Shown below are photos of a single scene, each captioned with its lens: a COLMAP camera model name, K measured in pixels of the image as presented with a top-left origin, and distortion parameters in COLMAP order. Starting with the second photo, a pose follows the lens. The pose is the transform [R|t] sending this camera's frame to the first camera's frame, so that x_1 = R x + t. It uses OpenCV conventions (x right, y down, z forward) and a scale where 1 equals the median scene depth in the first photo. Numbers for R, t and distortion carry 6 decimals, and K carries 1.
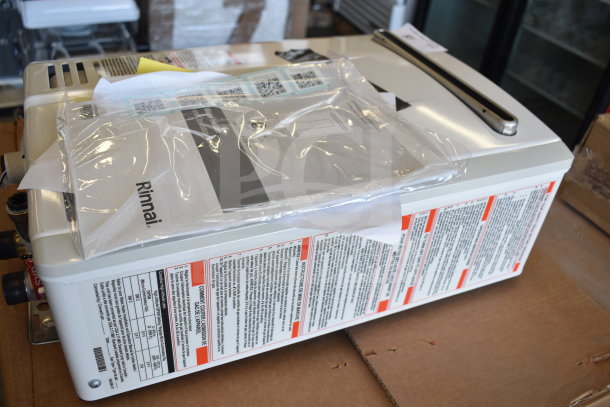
lens RADIAL K [[541.5, 0, 305.0], [0, 541.5, 203.5], [0, 0, 1]] dist [0.004268, -0.149719]
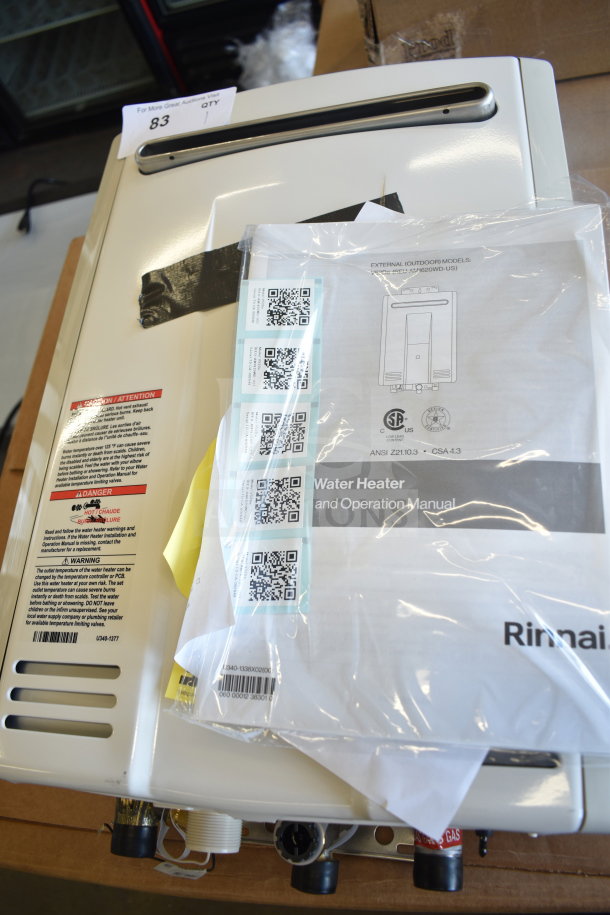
lens RADIAL K [[707.7, 0, 305.0], [0, 707.7, 457.5], [0, 0, 1]] dist [-0.091046, 0.004707]
pose [[0.426663, -0.882946, 0.195870, -0.284149], [0.746913, 0.466120, 0.474186, -0.507317], [-0.509980, -0.056020, 0.858360, 0.344401]]
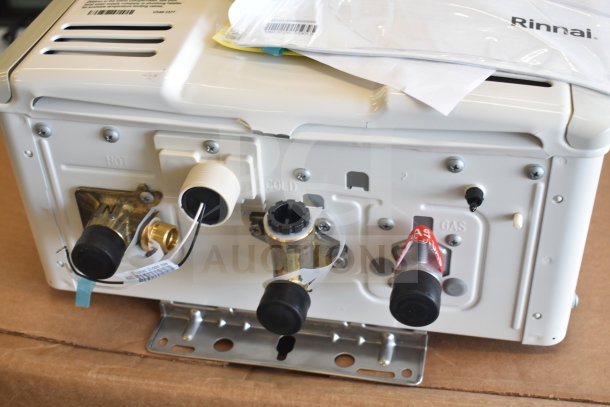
lens RADIAL K [[898.6, 0, 305.0], [0, 898.6, 203.5], [0, 0, 1]] dist [-0.014468, -0.048616]
pose [[0.563512, -0.590907, 0.577307, -1.006794], [0.562081, 0.786382, 0.256258, -0.241935], [-0.605408, 0.180089, 0.775273, 0.194557]]
